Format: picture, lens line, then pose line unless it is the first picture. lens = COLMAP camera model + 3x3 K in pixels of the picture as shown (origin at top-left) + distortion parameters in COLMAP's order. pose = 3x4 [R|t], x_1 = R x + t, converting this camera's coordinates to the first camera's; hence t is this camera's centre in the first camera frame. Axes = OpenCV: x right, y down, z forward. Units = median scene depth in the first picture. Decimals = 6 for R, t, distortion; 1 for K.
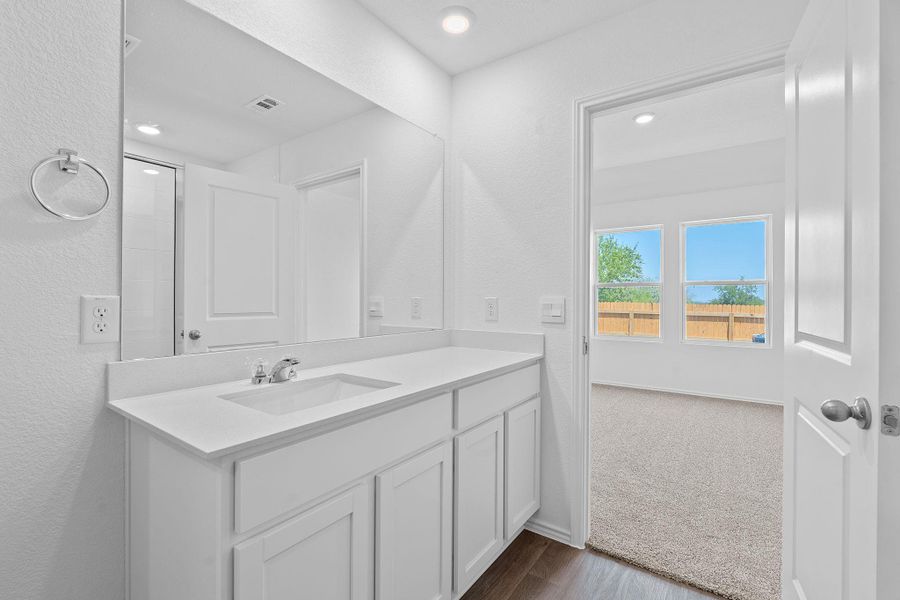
lens RADIAL K [[399.5, 0, 441.7], [0, 399.5, 300.0], [0, 0, 1]] dist [-0.012721, 0.001400]
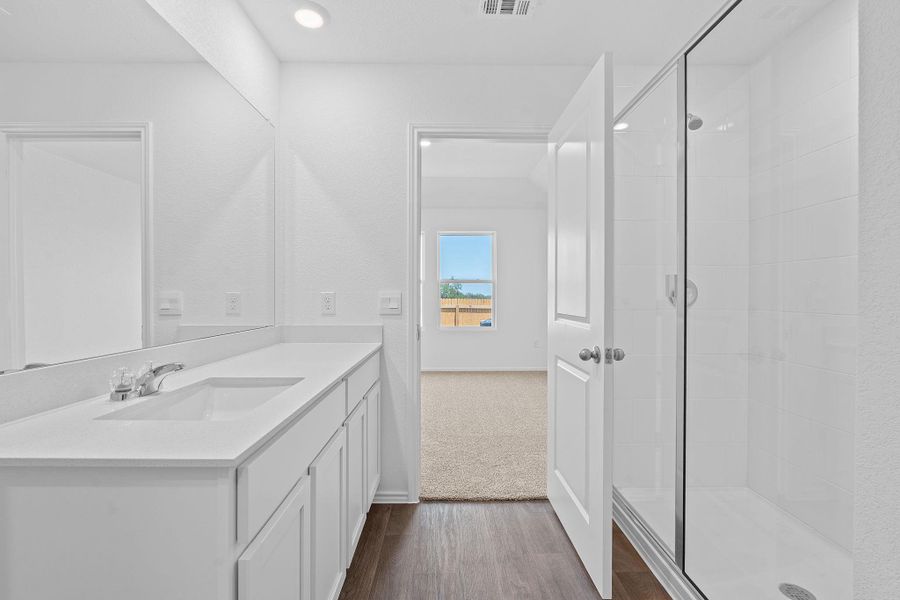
lens RADIAL K [[399.5, 0, 448.3], [0, 399.5, 298.9], [0, 0, 1]] dist [-0.012721, 0.001400]
pose [[0.802494, -0.010536, 0.596568, -0.272903], [0.006308, 0.999938, 0.009174, 0.004131], [-0.596627, -0.003599, 0.802510, -0.012051]]
